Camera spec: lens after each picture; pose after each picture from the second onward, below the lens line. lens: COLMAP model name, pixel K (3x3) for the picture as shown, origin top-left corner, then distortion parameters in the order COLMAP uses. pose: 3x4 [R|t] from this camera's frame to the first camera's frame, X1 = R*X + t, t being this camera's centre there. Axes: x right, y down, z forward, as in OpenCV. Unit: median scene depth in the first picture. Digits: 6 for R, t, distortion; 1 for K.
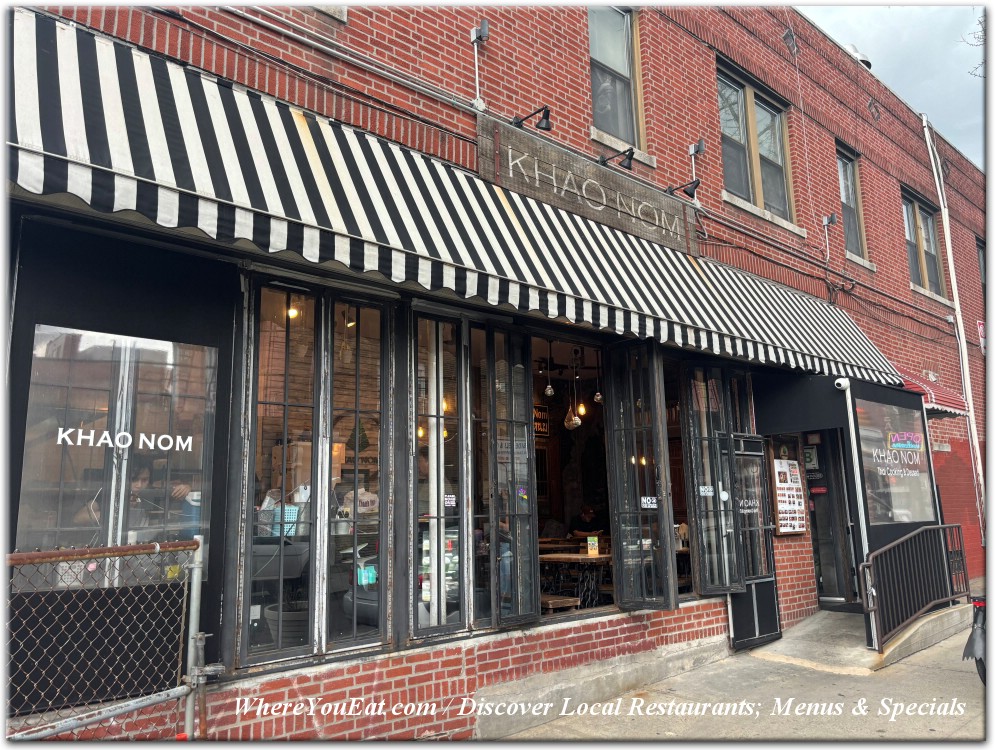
lens RADIAL K [[742.0, 0, 495.9], [0, 742.0, 375.8], [0, 0, 1]] dist [0.032891, -0.048080]
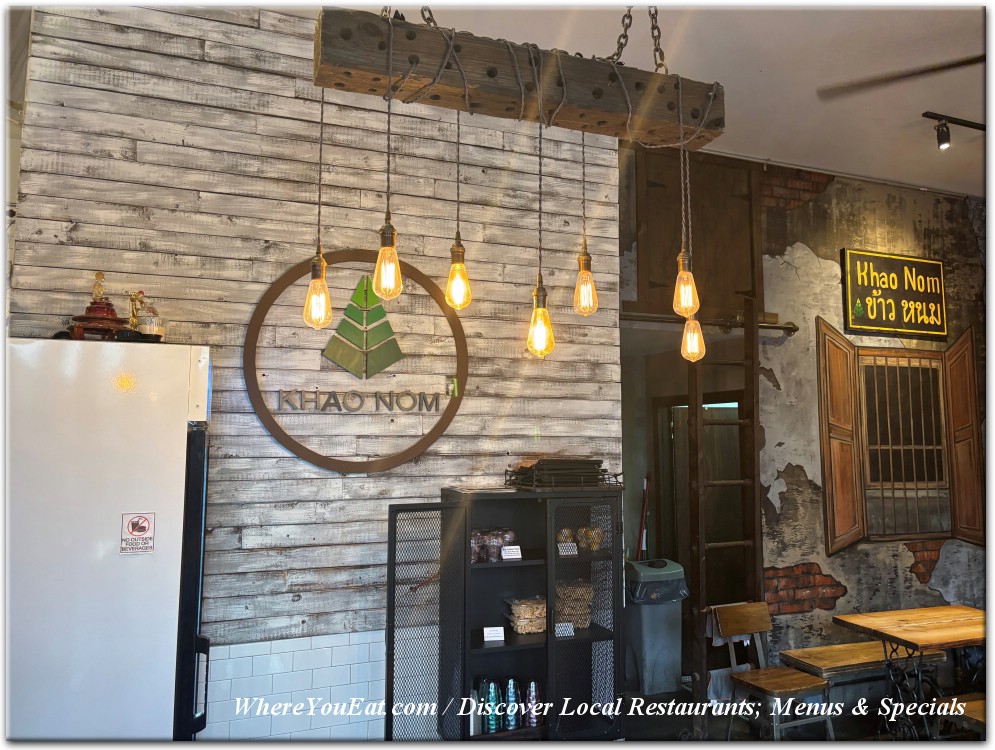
lens RADIAL K [[742.0, 0, 498.1], [0, 742.0, 373.2], [0, 0, 1]] dist [0.032891, -0.048080]
pose [[0.930088, -0.004410, -0.367311, -0.007003], [0.041437, 0.994805, 0.092982, 0.055344], [0.364993, -0.101701, 0.925439, 0.546747]]
